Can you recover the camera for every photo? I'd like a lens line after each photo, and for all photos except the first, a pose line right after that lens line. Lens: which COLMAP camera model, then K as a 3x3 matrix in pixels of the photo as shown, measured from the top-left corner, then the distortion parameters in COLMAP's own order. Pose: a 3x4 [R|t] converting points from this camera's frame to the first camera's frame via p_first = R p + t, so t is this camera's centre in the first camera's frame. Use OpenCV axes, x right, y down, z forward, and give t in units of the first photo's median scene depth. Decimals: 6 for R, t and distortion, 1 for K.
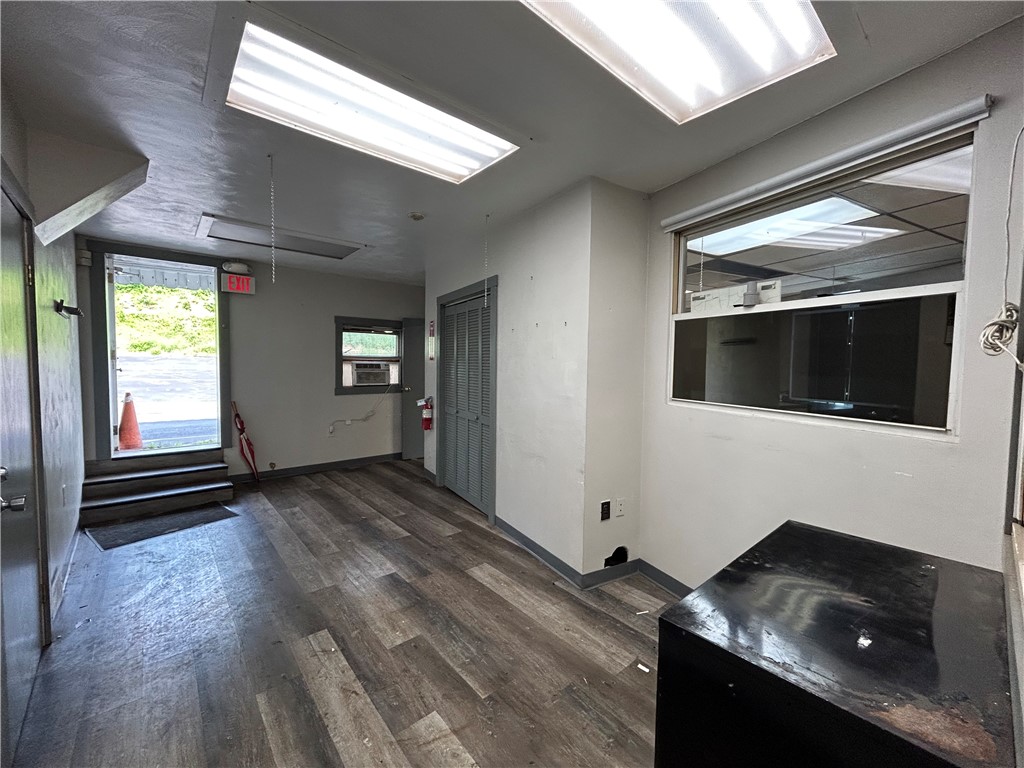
lens RADIAL K [[416.8, 0, 510.9], [0, 416.8, 383.1], [0, 0, 1]] dist [0.001838, -0.000136]
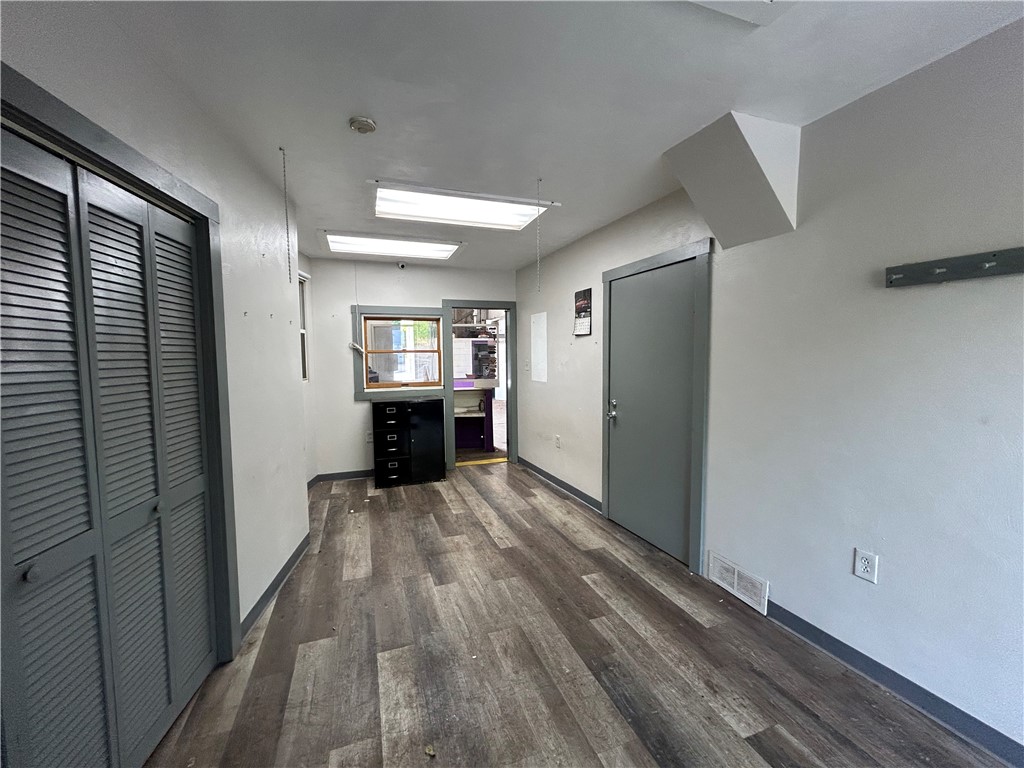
lens RADIAL K [[416.8, 0, 510.9], [0, 416.8, 383.1], [0, 0, 1]] dist [0.001838, -0.000136]
pose [[-0.935780, -0.028672, 0.351418, -0.870636], [0.015562, 0.992358, 0.122405, -0.125604], [-0.352242, 0.120013, -0.928182, 2.035791]]
